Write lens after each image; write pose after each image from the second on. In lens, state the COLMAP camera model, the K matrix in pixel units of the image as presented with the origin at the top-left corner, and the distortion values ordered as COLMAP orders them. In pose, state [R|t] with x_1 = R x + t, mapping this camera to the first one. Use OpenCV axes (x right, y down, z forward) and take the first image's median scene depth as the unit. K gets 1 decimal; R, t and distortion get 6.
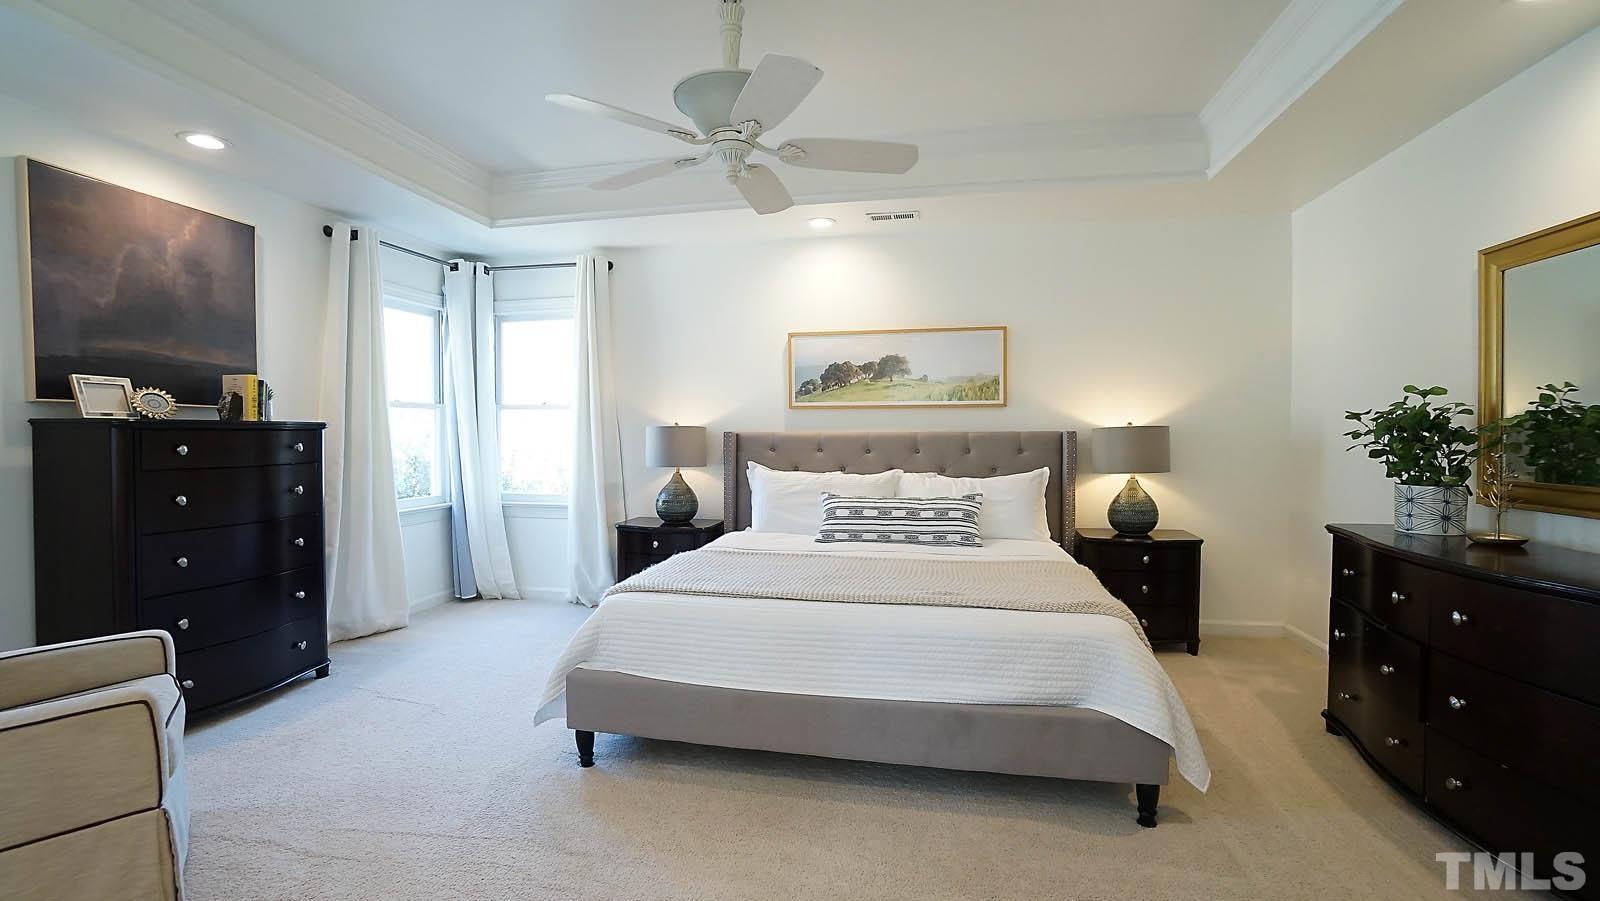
lens RADIAL K [[705.4, 0, 790.3], [0, 705.4, 453.7], [0, 0, 1]] dist [-0.066854, 0.024358]
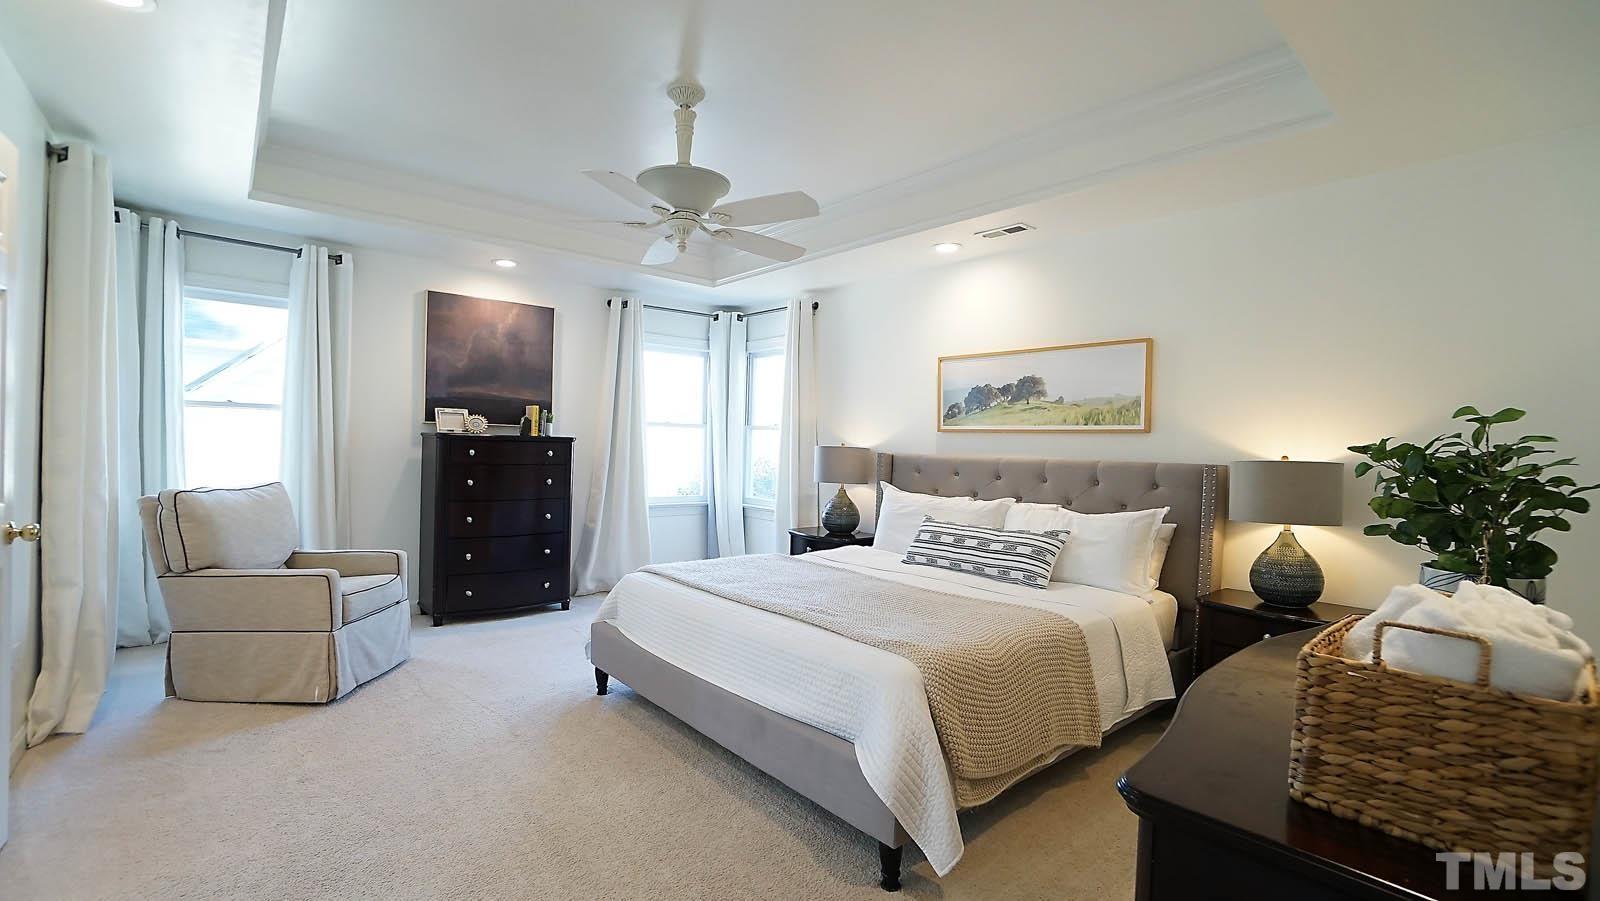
lens RADIAL K [[705.4, 0, 790.3], [0, 705.4, 453.7], [0, 0, 1]] dist [-0.066854, 0.024358]
pose [[0.788659, 0.030800, -0.614059, 0.497962], [-0.046829, 0.998852, -0.010044, -0.013903], [0.613044, 0.036677, 0.789197, 0.081928]]
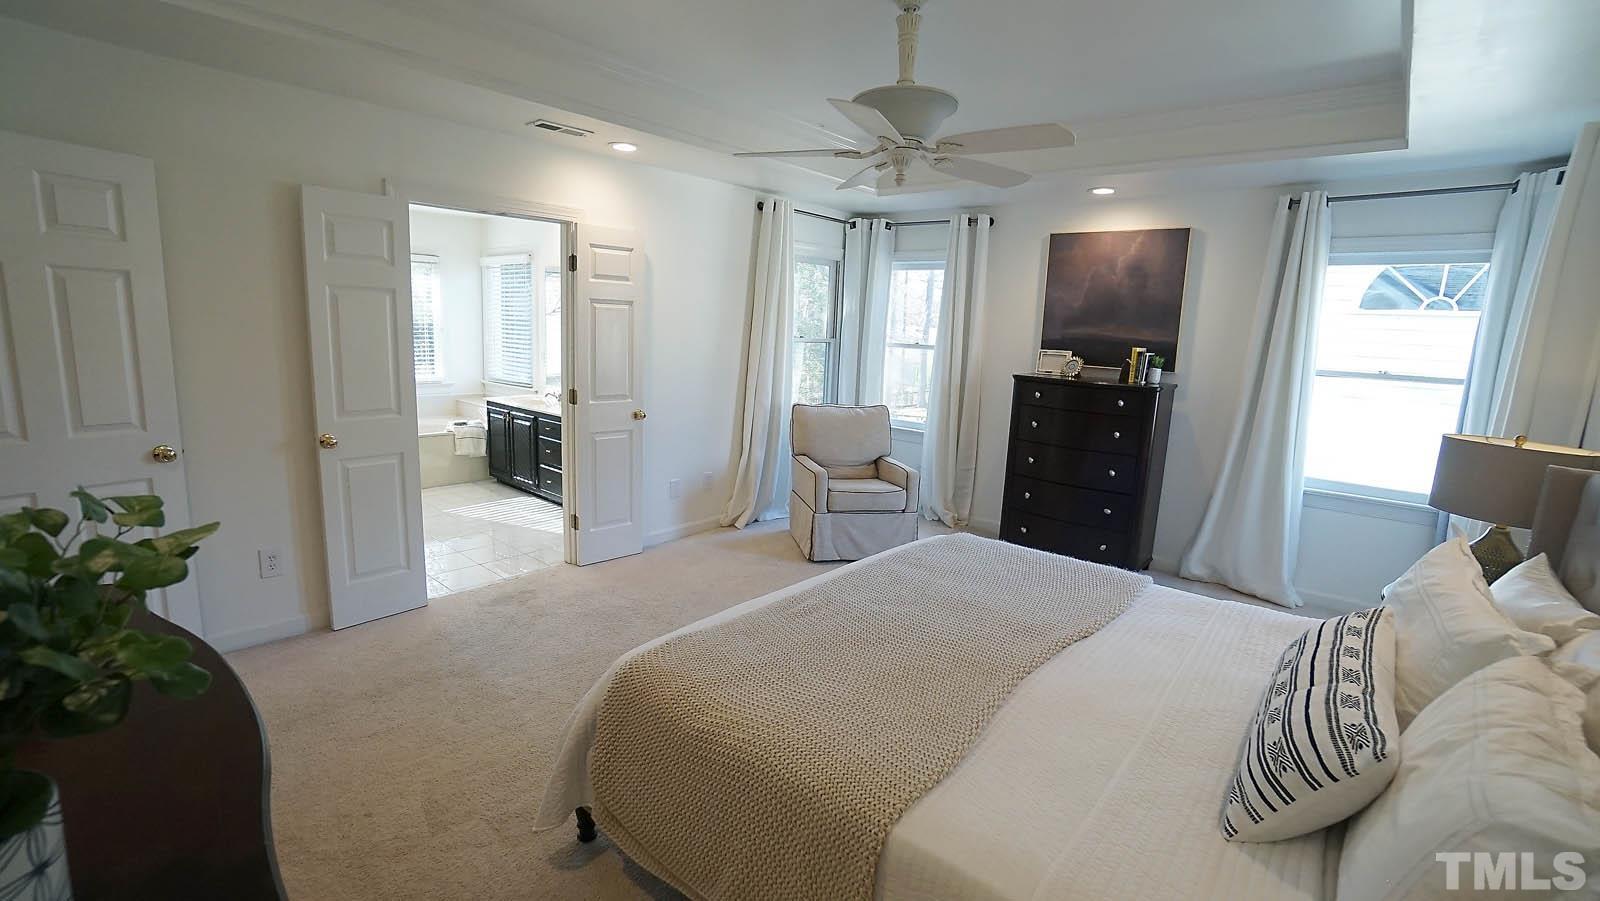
lens RADIAL K [[705.4, 0, 790.3], [0, 705.4, 453.7], [0, 0, 1]] dist [-0.066854, 0.024358]
pose [[-0.489393, 0.138643, -0.860972, 0.594885], [-0.064043, 0.978902, 0.194036, -0.103244], [0.869709, 0.150100, -0.470188, 0.838485]]
